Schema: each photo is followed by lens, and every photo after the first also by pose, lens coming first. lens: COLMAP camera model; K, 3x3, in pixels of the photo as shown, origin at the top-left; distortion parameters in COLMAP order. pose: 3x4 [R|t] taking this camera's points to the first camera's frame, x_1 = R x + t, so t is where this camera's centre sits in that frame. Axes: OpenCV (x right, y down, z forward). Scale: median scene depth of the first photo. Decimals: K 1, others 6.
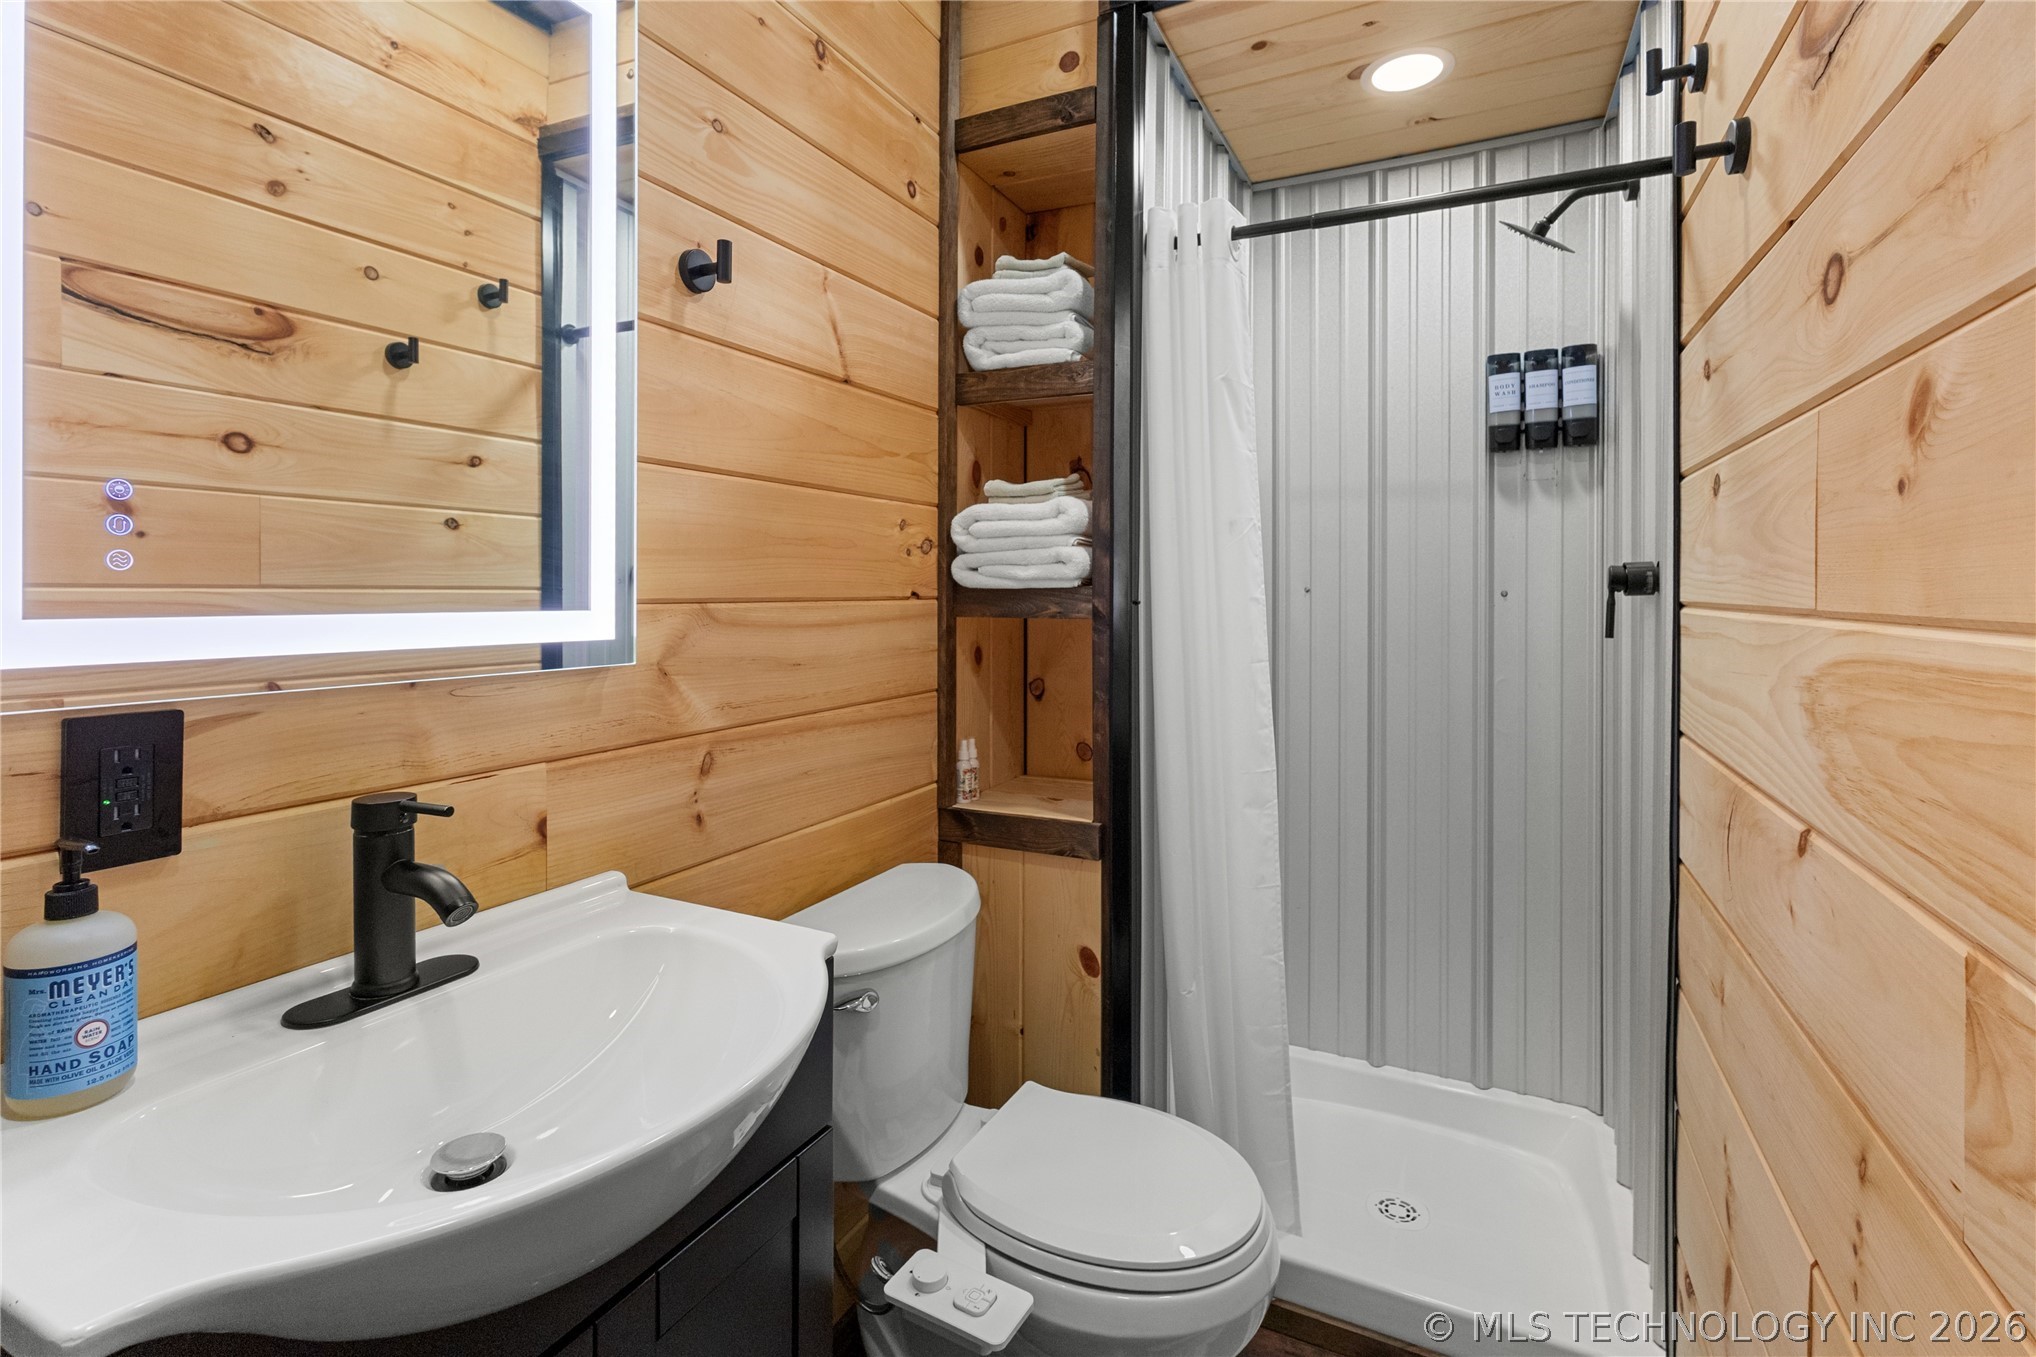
lens RADIAL K [[972.0, 0, 1012.3], [0, 972.0, 606.8], [0, 0, 1]] dist [-0.000821, 0.000484]
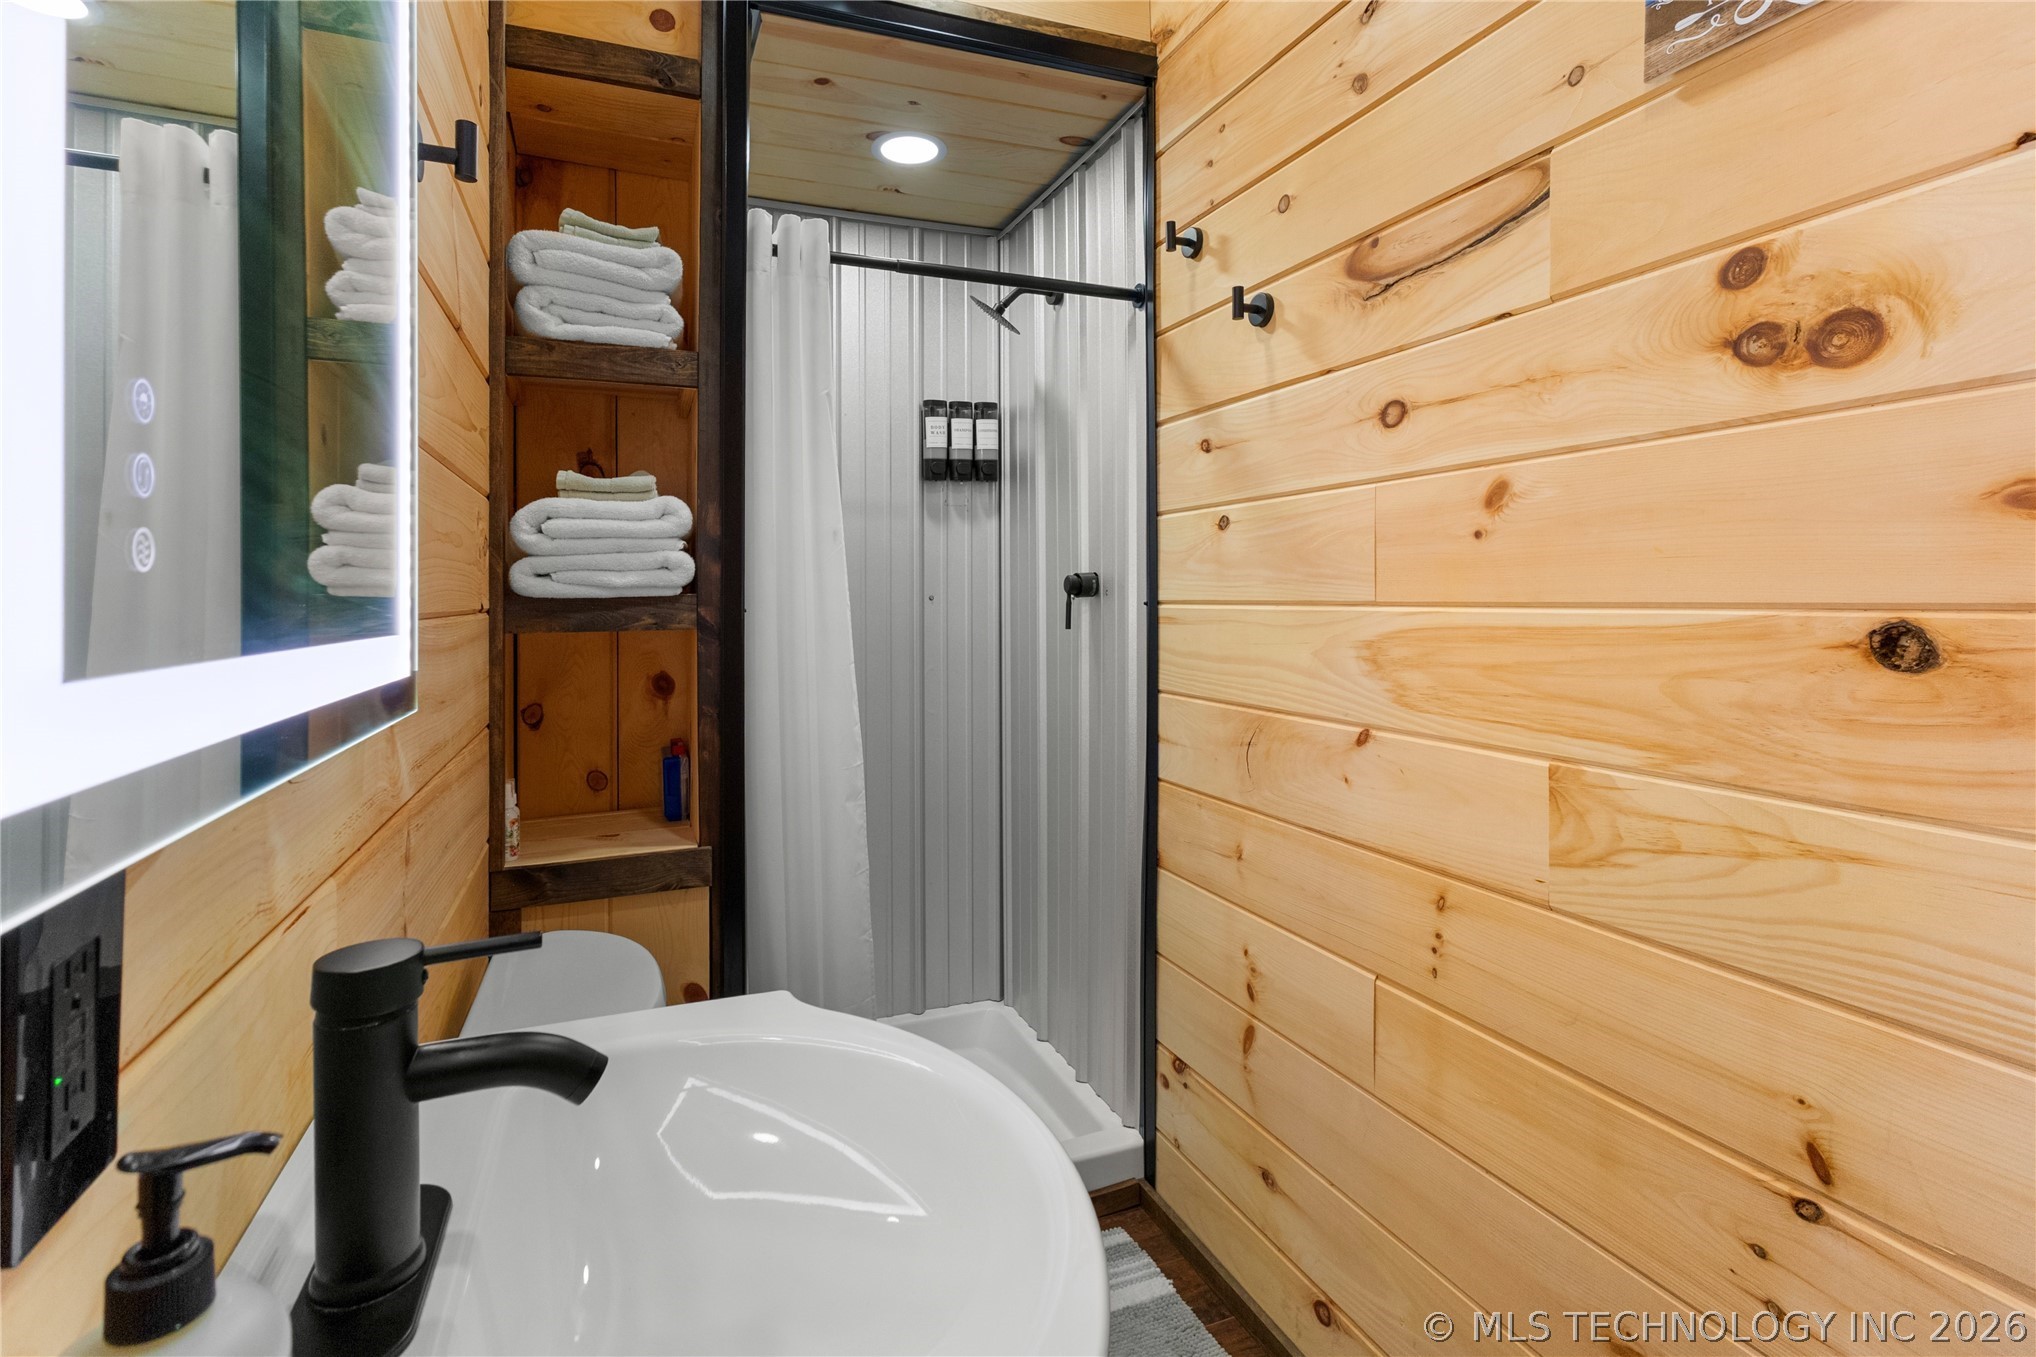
lens RADIAL K [[968.0, 0, 1020.7], [0, 968.0, 612.3], [0, 0, 1]] dist [-0.000032, 0.000676]
pose [[0.662018, -0.023065, 0.749133, -0.395864], [0.025701, 0.999637, 0.008066, -0.003300], [-0.749047, 0.013914, 0.662371, 0.146420]]
